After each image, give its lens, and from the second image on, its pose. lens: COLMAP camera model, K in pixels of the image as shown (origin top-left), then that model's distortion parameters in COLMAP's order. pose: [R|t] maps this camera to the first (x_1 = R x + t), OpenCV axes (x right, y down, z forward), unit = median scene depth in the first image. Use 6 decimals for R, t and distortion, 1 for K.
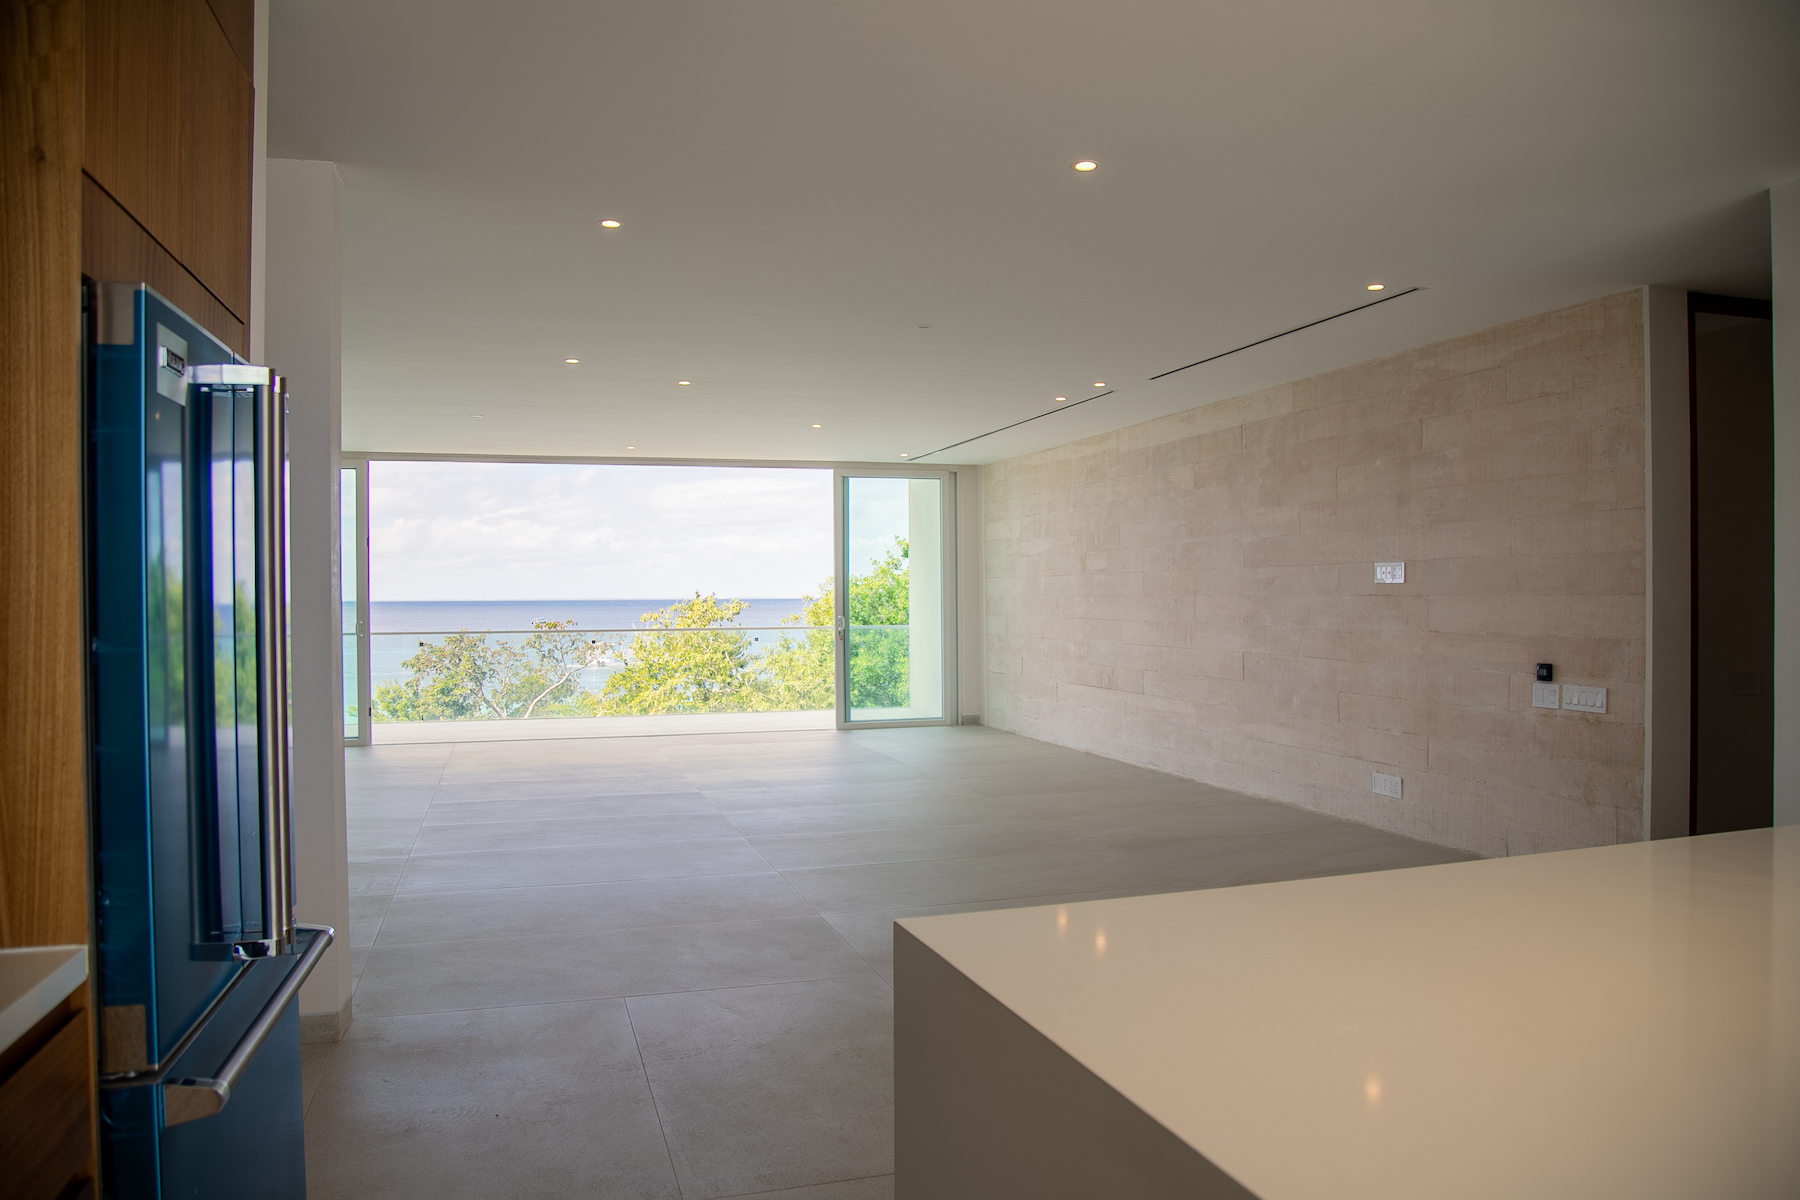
lens RADIAL K [[1285.0, 0, 886.9], [0, 1285.0, 601.2], [0, 0, 1]] dist [-0.096421, 0.056303]
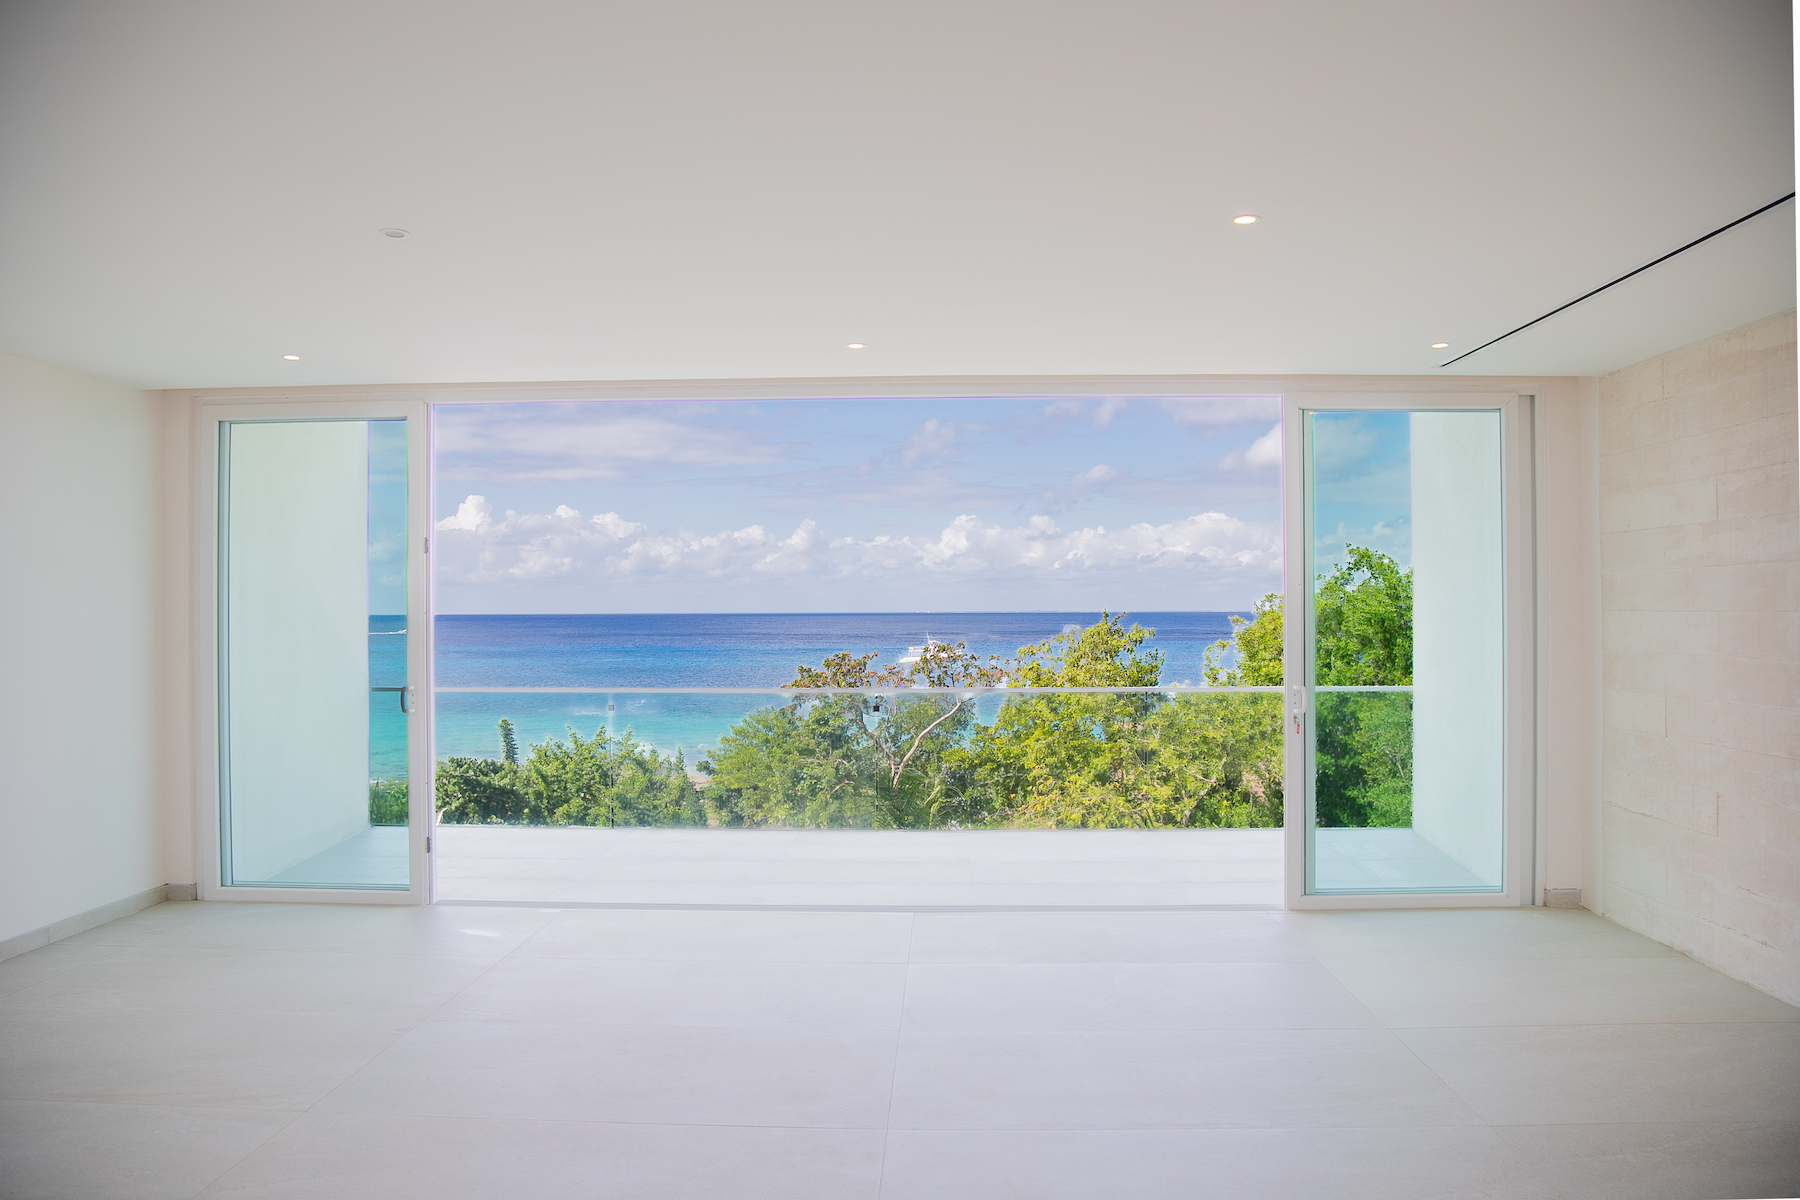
lens RADIAL K [[1285.0, 0, 902.4], [0, 1285.0, 608.5], [0, 0, 1]] dist [-0.096421, 0.056303]
pose [[0.949073, 0.005390, -0.315009, -0.024344], [-0.007283, 0.999962, -0.004834, -0.014334], [0.314971, 0.006882, 0.949076, 0.460869]]
